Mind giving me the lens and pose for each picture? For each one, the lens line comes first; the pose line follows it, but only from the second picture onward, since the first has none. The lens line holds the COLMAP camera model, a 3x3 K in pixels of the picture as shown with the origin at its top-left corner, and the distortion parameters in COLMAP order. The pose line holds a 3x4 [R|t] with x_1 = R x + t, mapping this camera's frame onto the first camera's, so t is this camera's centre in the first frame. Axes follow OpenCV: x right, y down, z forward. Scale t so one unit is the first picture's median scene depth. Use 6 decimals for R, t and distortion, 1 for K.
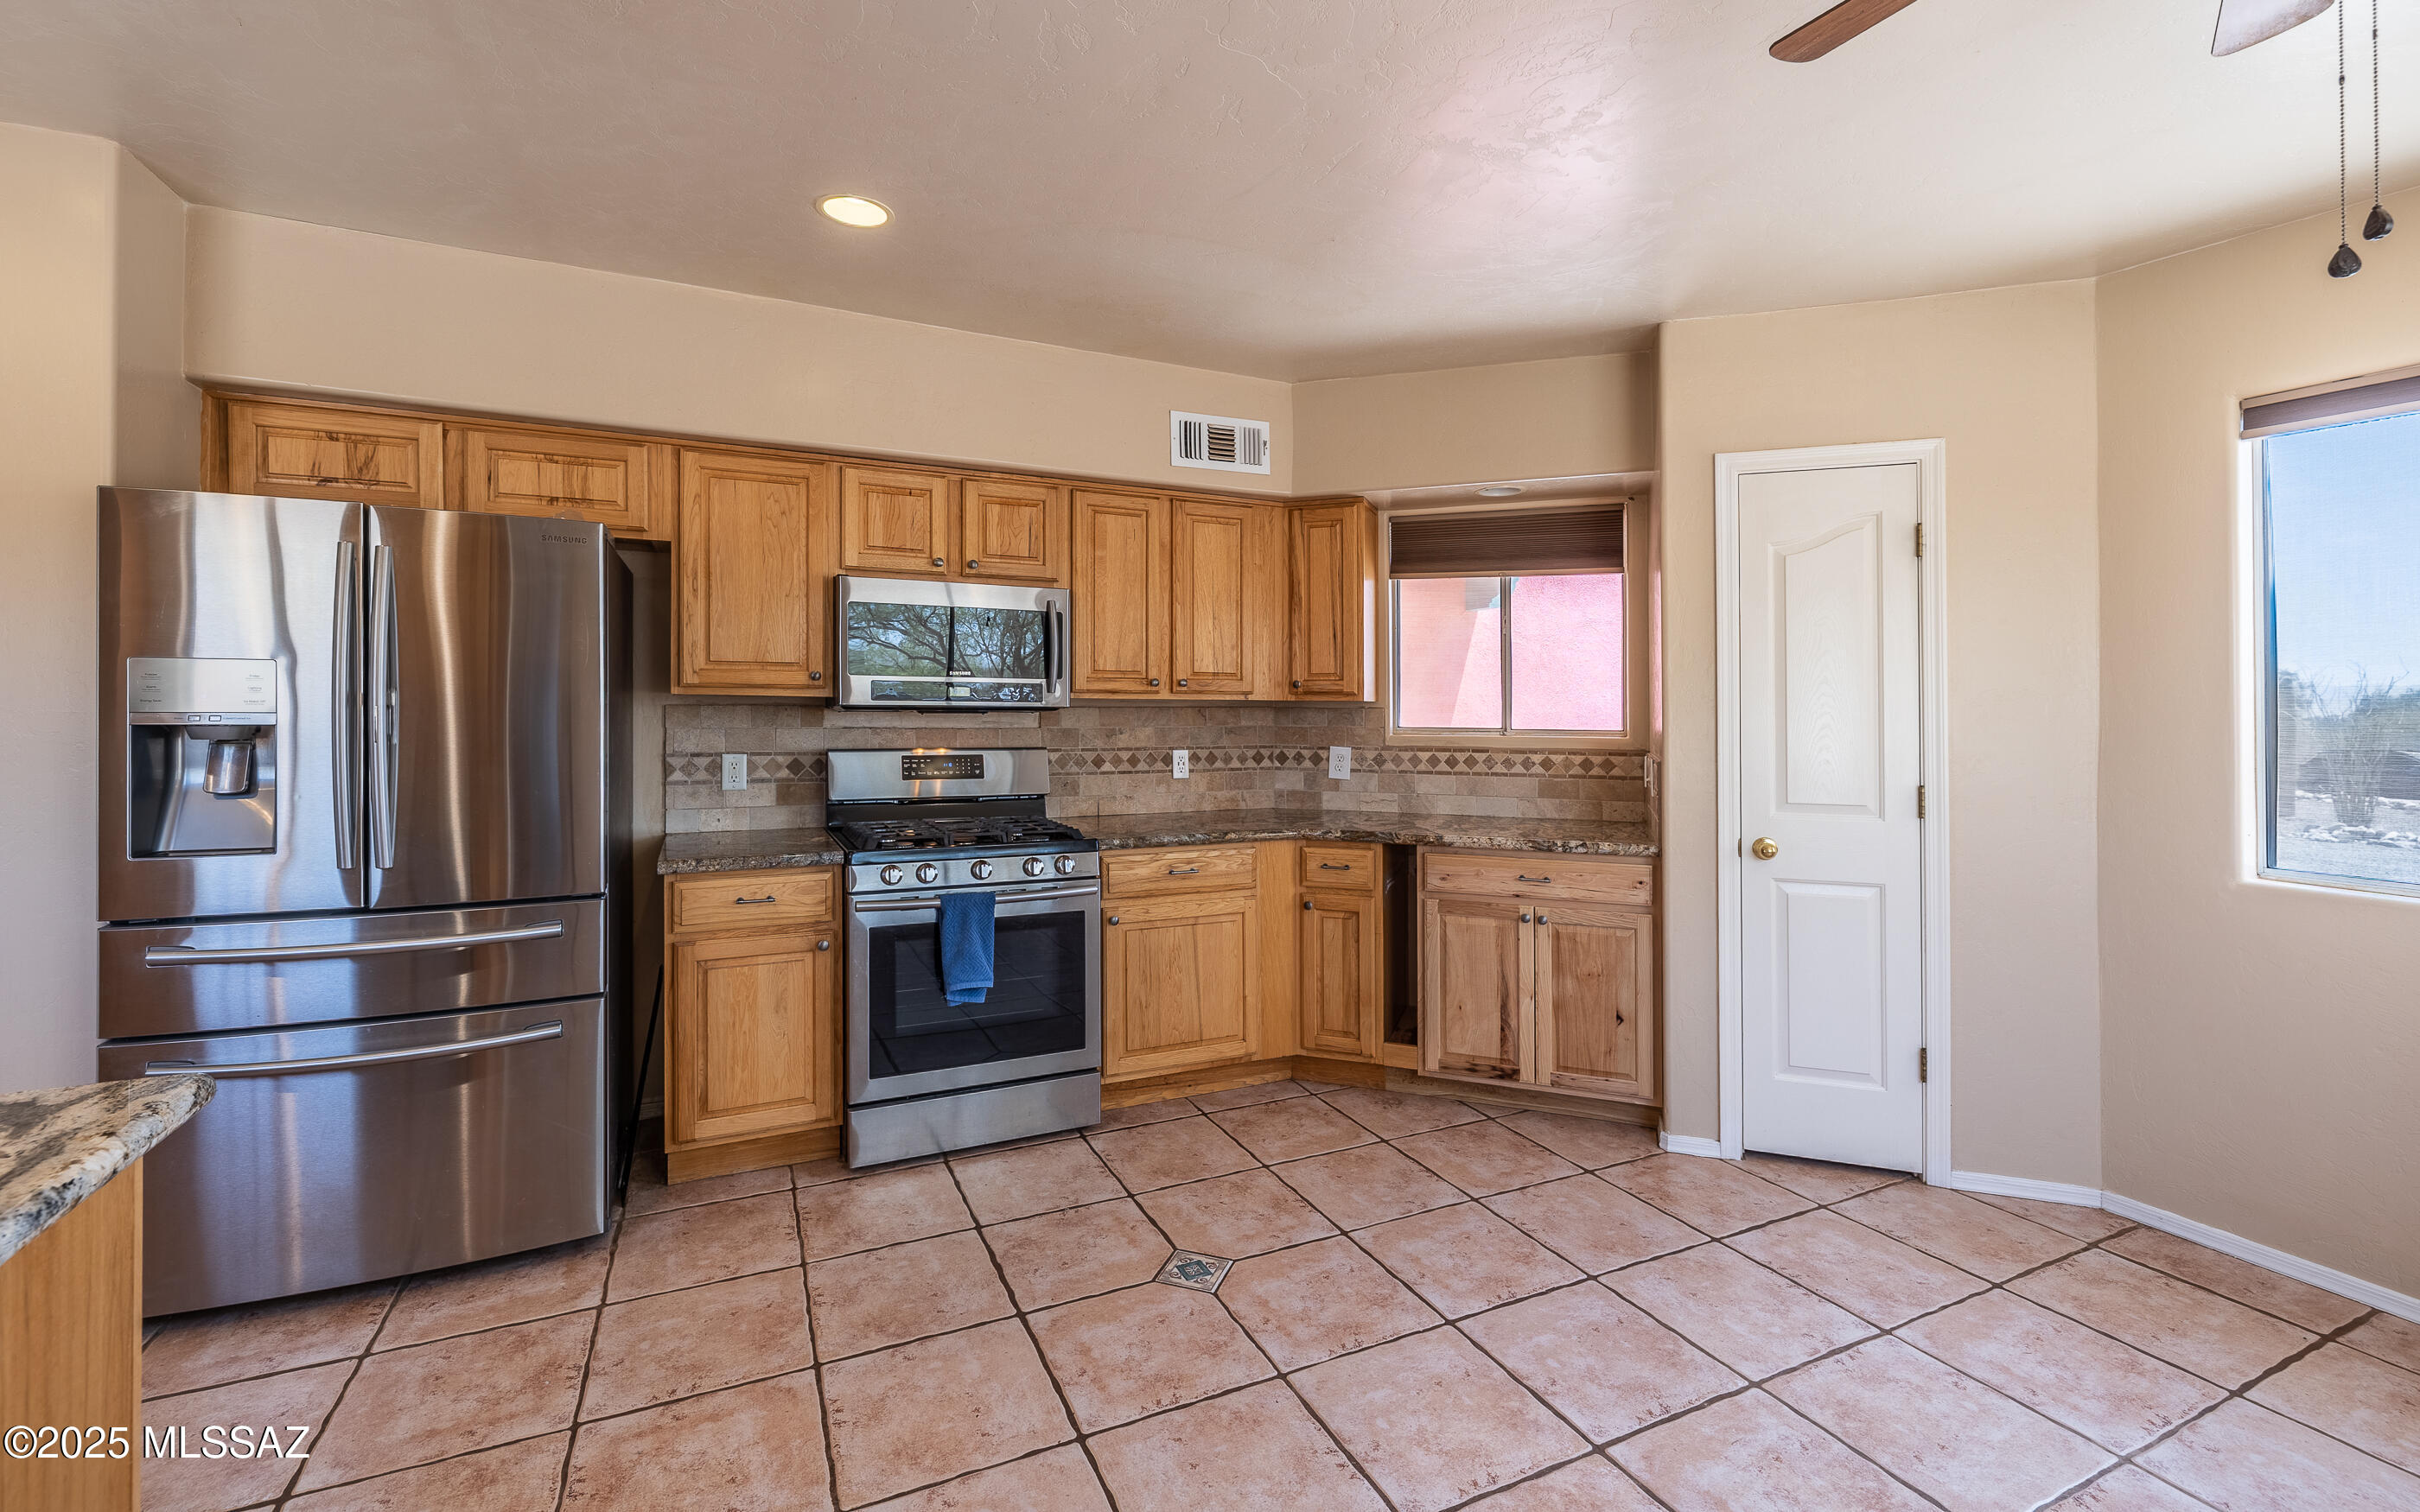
lens RADIAL K [[1025.1, 0, 1207.5], [0, 1025.1, 690.2], [0, 0, 1]] dist [-0.001398, -0.000037]
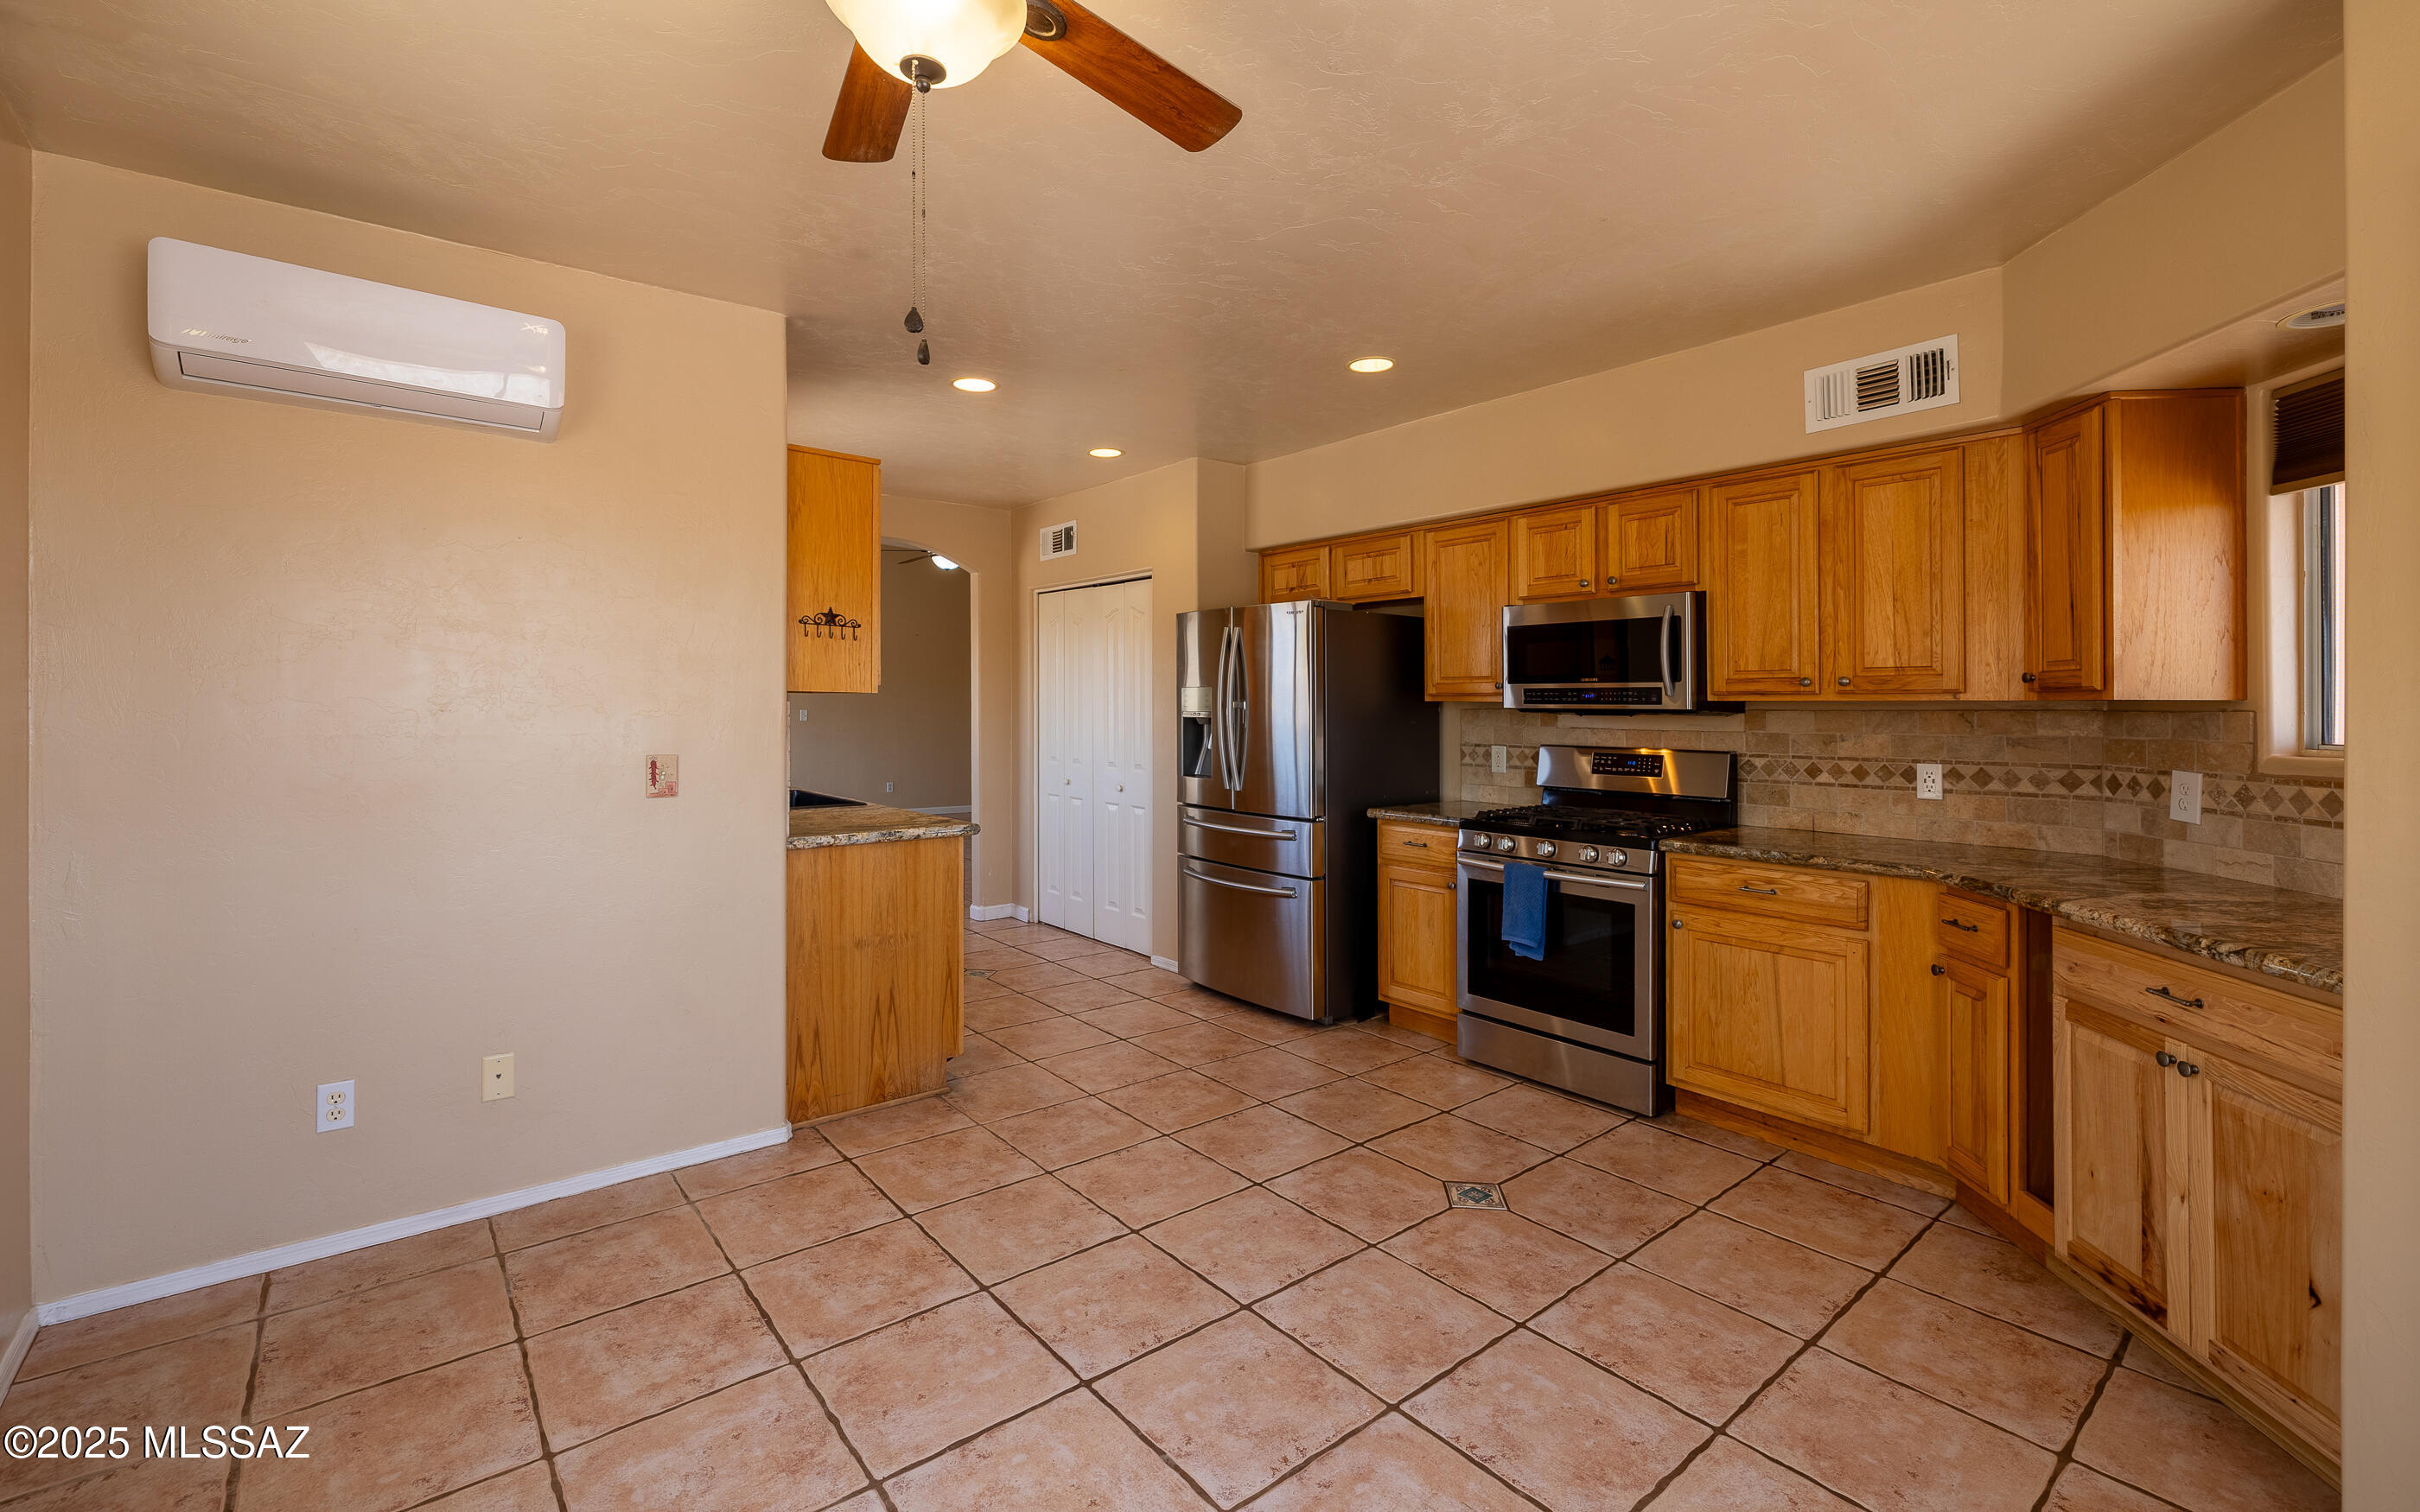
lens RADIAL K [[1034.5, 0, 1207.1], [0, 1034.5, 708.0], [0, 0, 1]] dist [0.000319, 0.000080]
pose [[0.243494, -0.005262, -0.969888, 0.731962], [0.010706, 0.999939, -0.002737, 0.012682], [0.969843, -0.009718, 0.243536, 0.300792]]
